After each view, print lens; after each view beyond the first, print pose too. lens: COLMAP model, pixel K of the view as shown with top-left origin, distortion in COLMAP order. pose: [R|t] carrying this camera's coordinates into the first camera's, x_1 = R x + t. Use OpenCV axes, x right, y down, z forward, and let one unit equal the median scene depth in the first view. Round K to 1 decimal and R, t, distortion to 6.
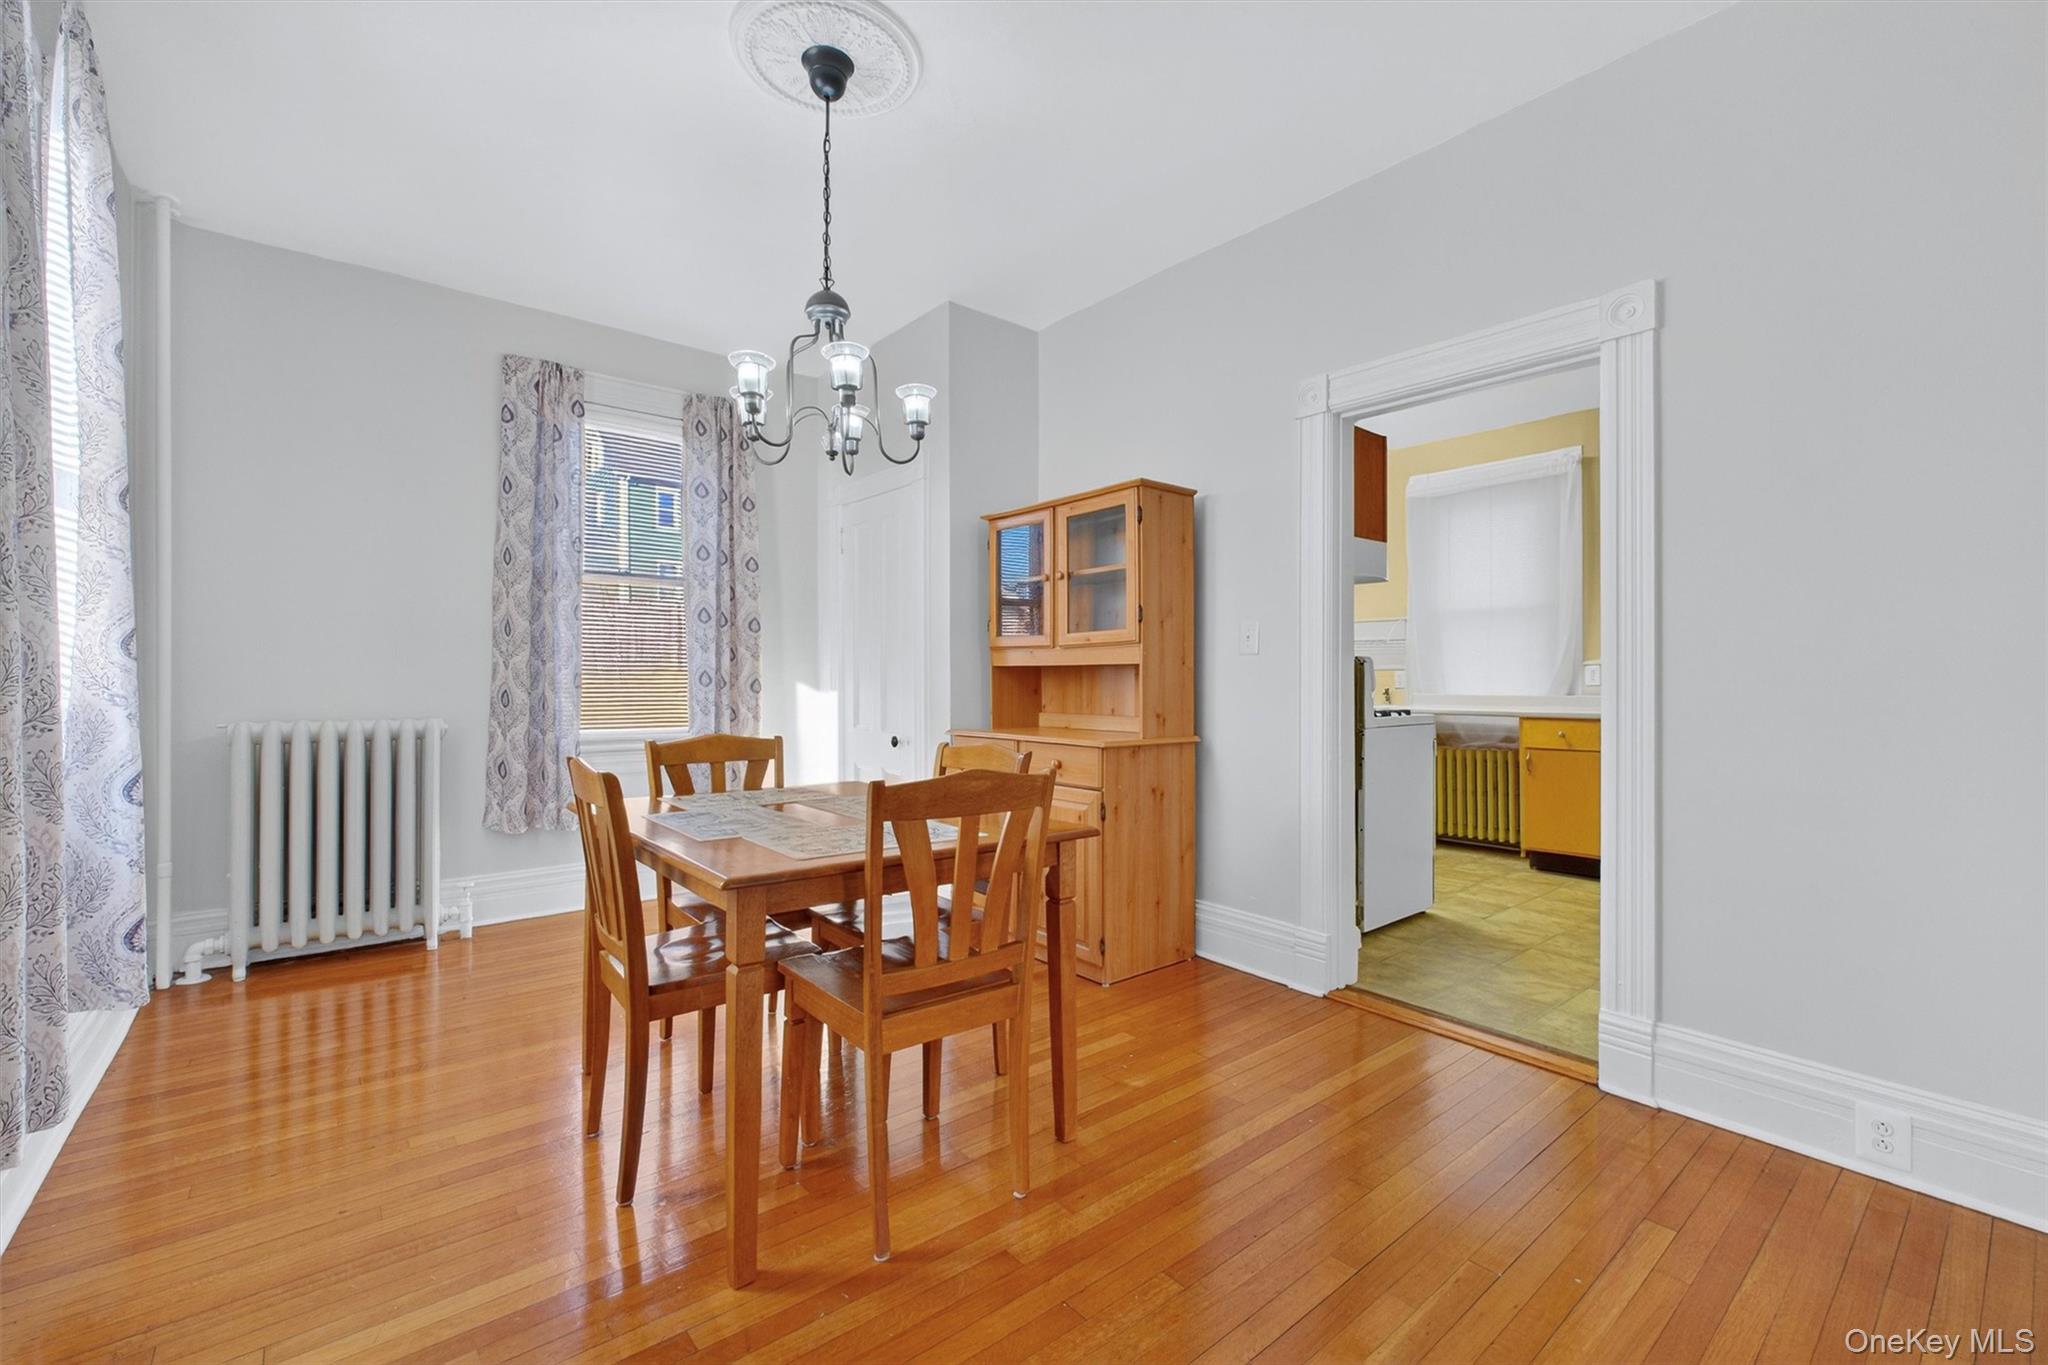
lens RADIAL K [[867.8, 0, 1051.6], [0, 867.8, 690.4], [0, 0, 1]] dist [-0.001060, -0.000262]
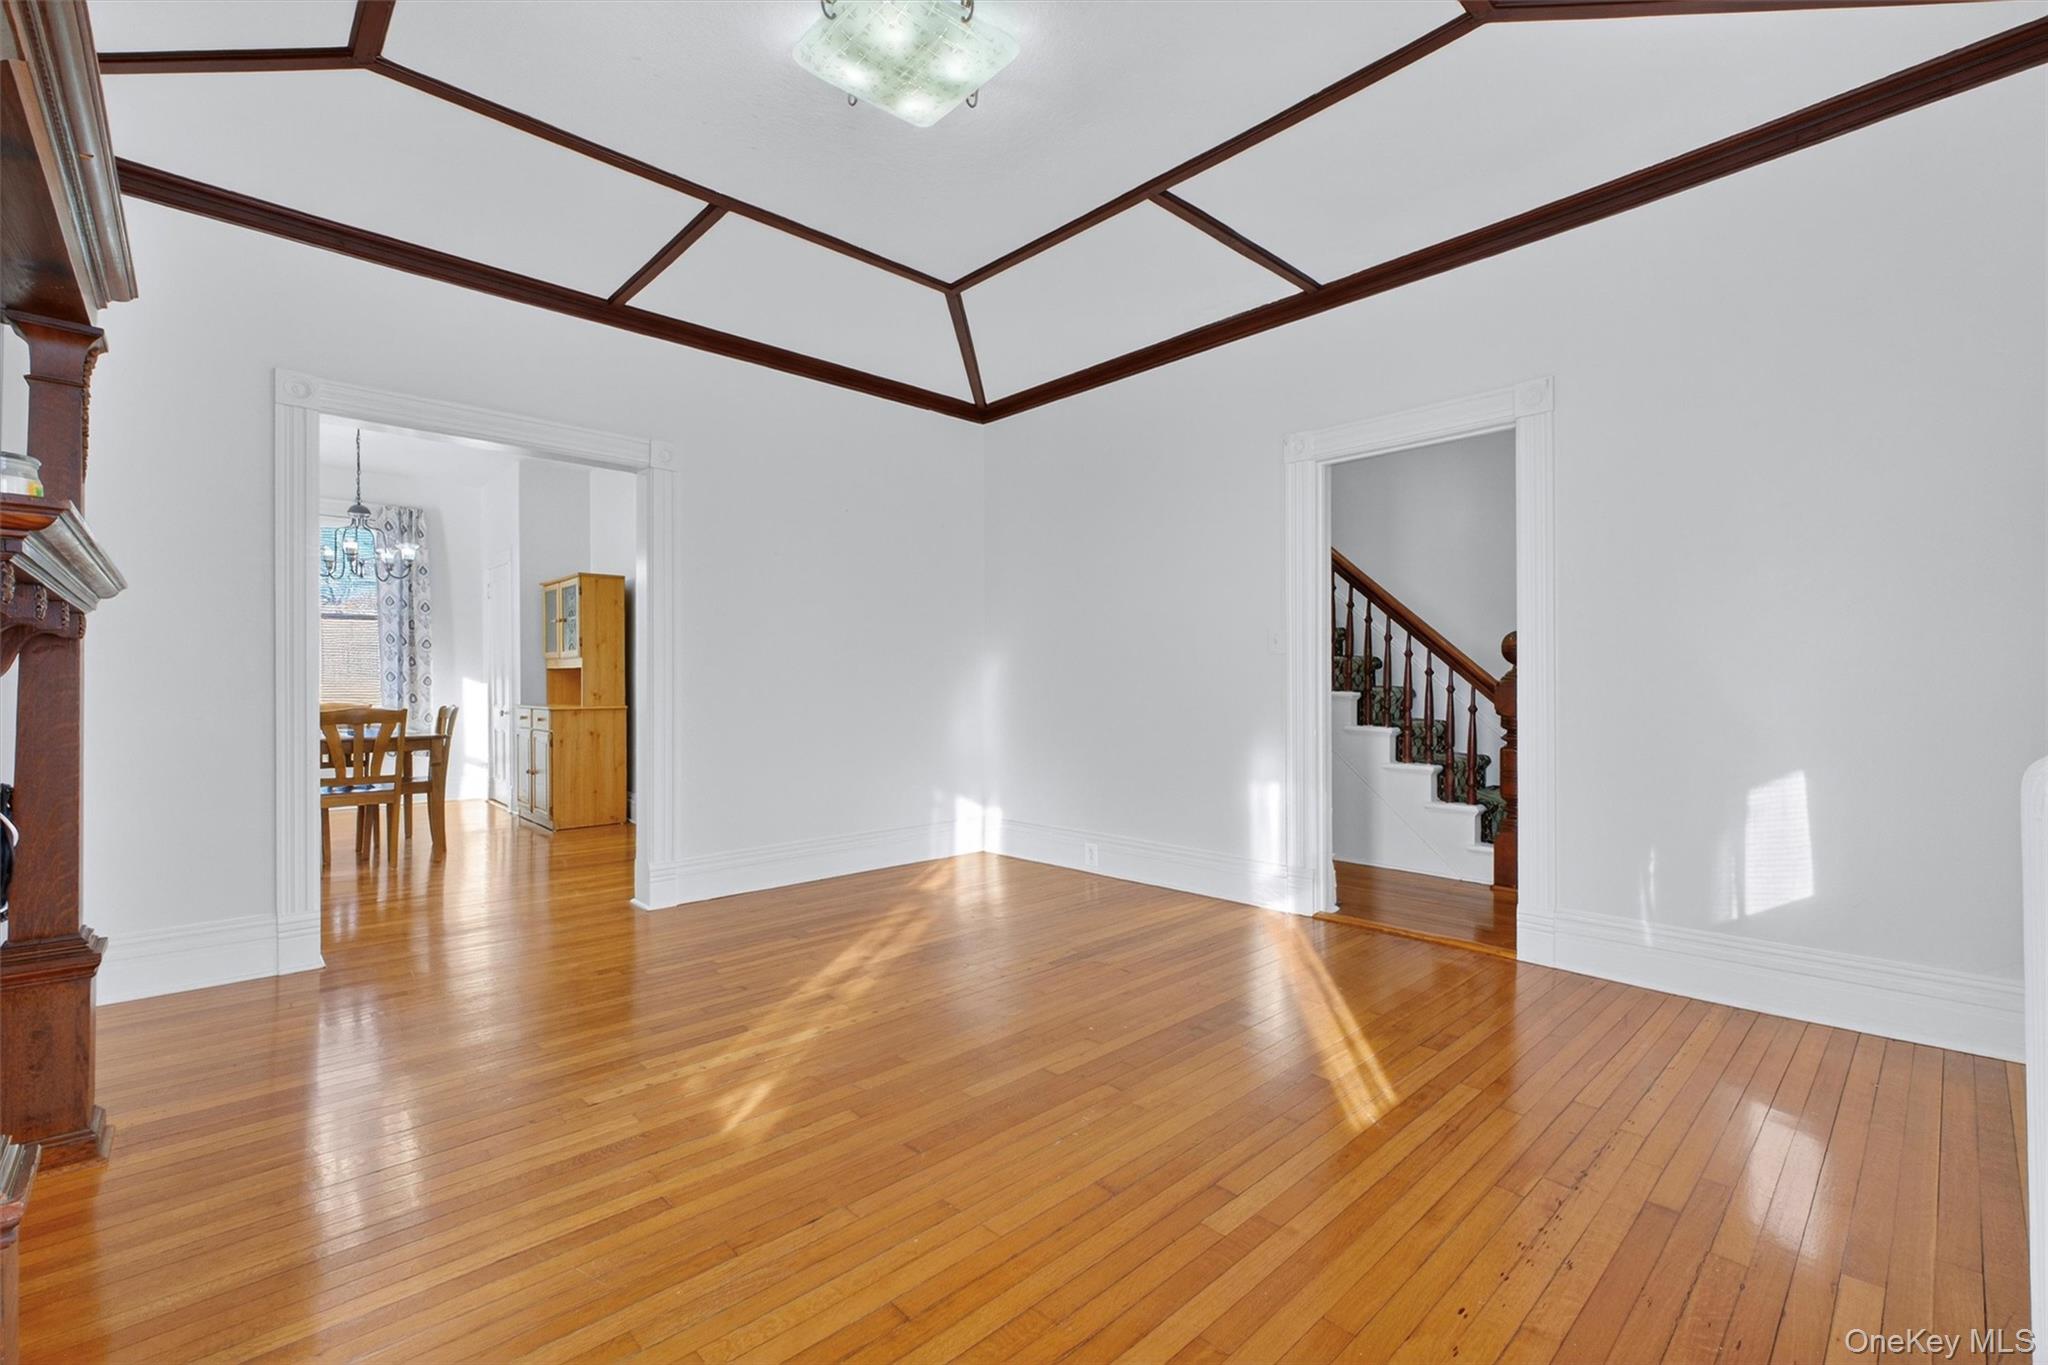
lens RADIAL K [[869.1, 0, 1024.0], [0, 869.1, 682.5], [0, 0, 1]] dist [-0.000577, -0.000127]
pose [[0.998884, -0.005595, 0.046901, 0.991406], [0.005752, 0.999978, -0.003218, 0.013549], [-0.046882, 0.003484, 0.998894, -0.973873]]
